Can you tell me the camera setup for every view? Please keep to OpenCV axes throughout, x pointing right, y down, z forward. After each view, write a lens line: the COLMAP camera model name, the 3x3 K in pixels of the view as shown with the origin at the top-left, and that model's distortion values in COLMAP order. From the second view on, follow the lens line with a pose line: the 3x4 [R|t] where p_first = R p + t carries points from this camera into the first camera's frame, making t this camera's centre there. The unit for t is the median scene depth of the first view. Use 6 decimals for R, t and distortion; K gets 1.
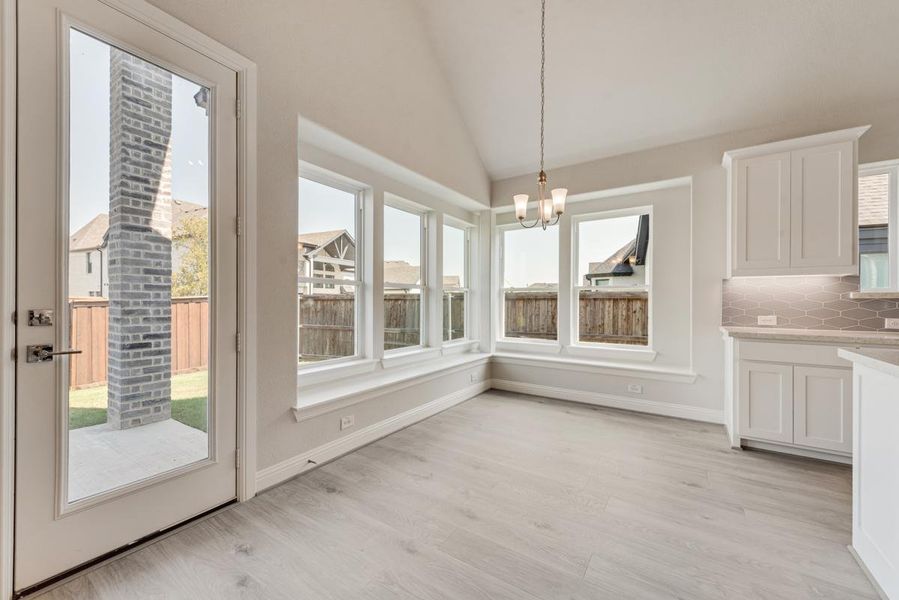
lens RADIAL K [[354.8, 0, 446.2], [0, 354.8, 301.2], [0, 0, 1]] dist [-0.000337, -0.000055]
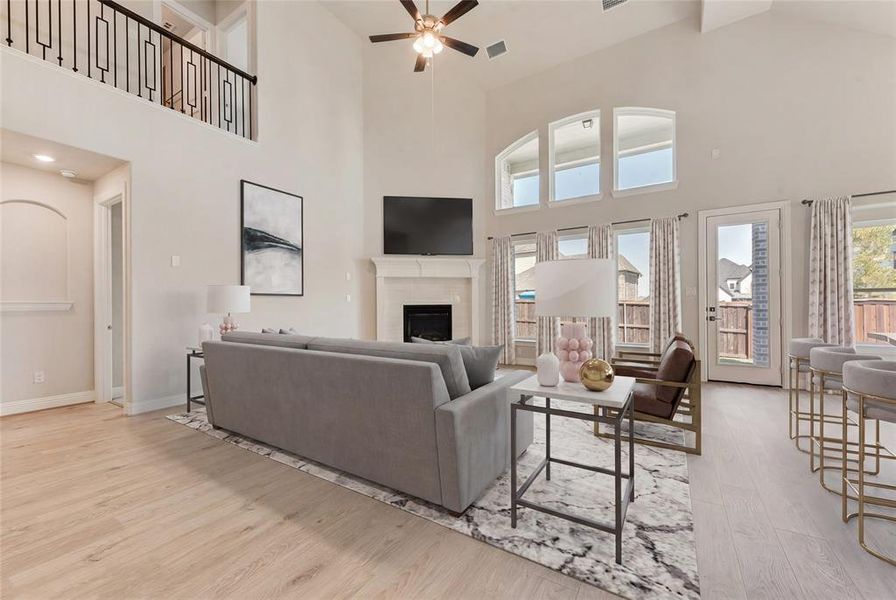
lens RADIAL K [[347.9, 0, 448.4], [0, 347.9, 308.1], [0, 0, 1]] dist [-0.001287, -0.000120]
pose [[0.020603, -0.001253, -0.999787, 0.738878], [0.007748, 0.999969, -0.001093, 0.005136], [0.999758, -0.007724, 0.020612, -0.556255]]
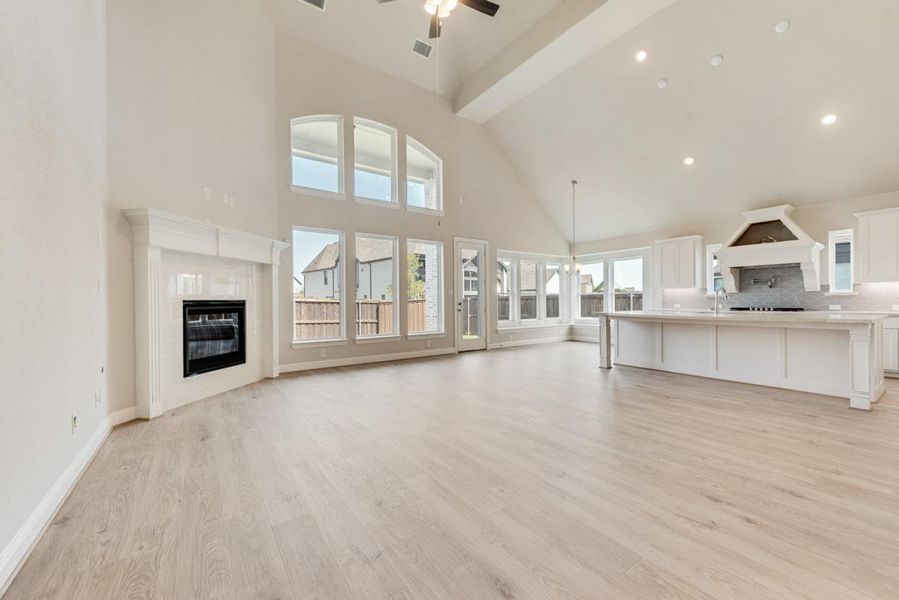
lens RADIAL K [[354.8, 0, 446.2], [0, 354.8, 301.2], [0, 0, 1]] dist [-0.000337, -0.000055]
pose [[0.933151, -0.011604, -0.359297, 0.196936], [0.012664, 0.999920, 0.000597, -0.000176], [0.359261, -0.005107, 0.933223, -1.285437]]
